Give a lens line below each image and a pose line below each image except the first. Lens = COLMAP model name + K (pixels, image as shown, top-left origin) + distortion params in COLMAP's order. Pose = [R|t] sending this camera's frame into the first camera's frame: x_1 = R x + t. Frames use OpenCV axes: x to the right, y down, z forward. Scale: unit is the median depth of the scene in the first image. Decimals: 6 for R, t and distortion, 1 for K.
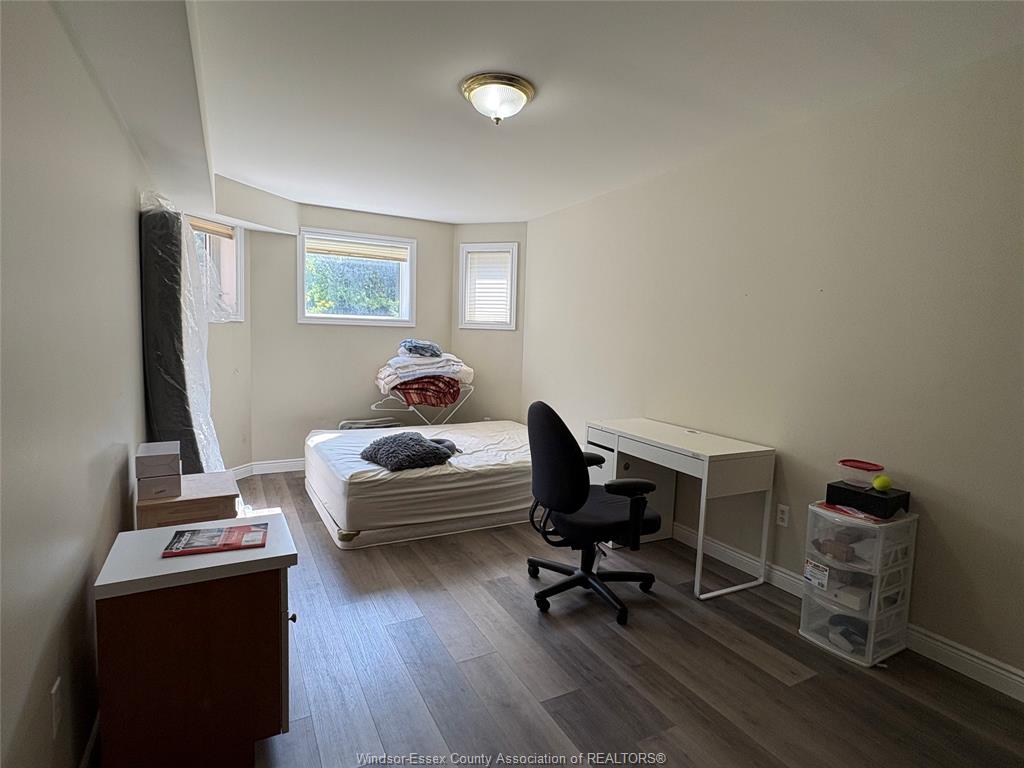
lens RADIAL K [[528.2, 0, 504.9], [0, 528.2, 380.4], [0, 0, 1]] dist [0.002602, -0.000092]
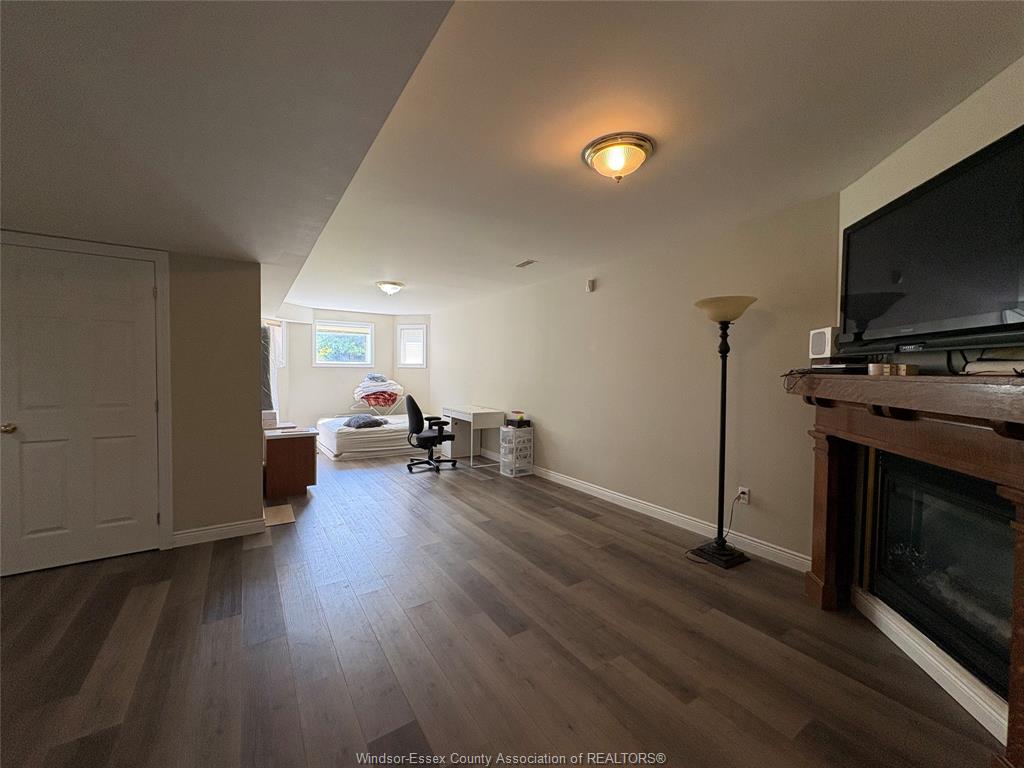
lens RADIAL K [[408.4, 0, 510.7], [0, 408.4, 386.2], [0, 0, 1]] dist [0.001896, -0.000101]
pose [[0.995058, -0.020219, 0.097217, 0.361067], [0.024830, 0.998612, -0.046451, 0.101475], [-0.096142, 0.048635, 0.994179, -1.075763]]
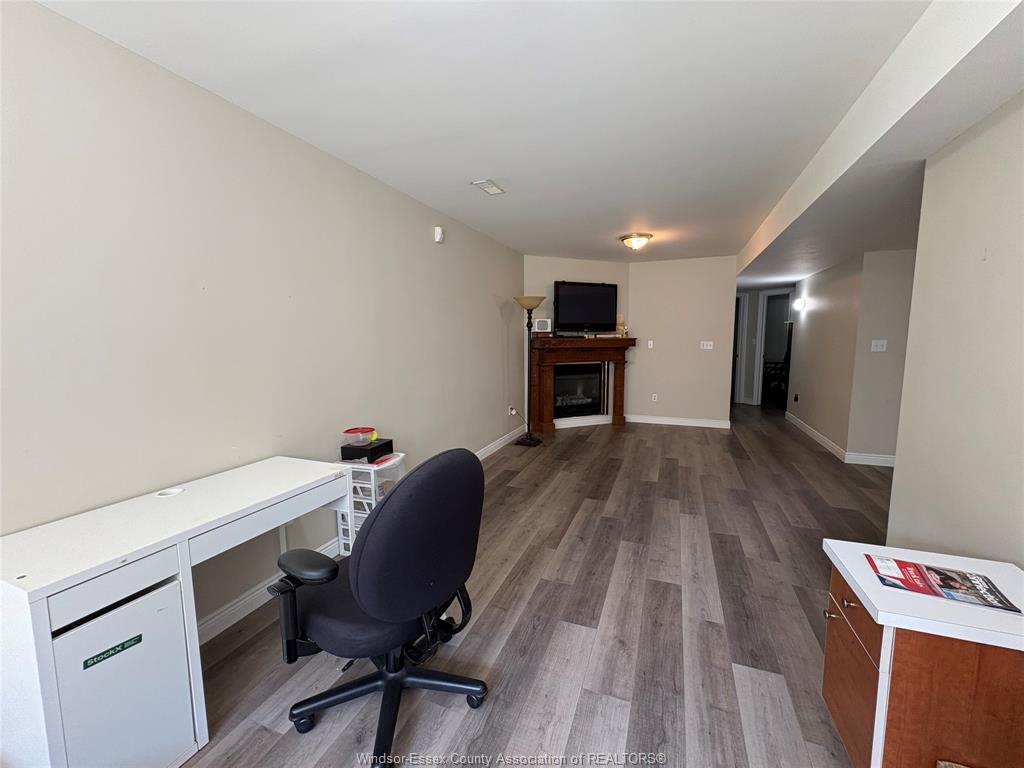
lens RADIAL K [[408.4, 0, 513.5], [0, 408.4, 383.7], [0, 0, 1]] dist [0.001896, -0.000101]
pose [[-0.657656, -0.109138, 0.745371, -0.334691], [0.055284, 0.979790, 0.192239, -0.128479], [-0.751288, 0.167634, -0.638331, 1.177257]]
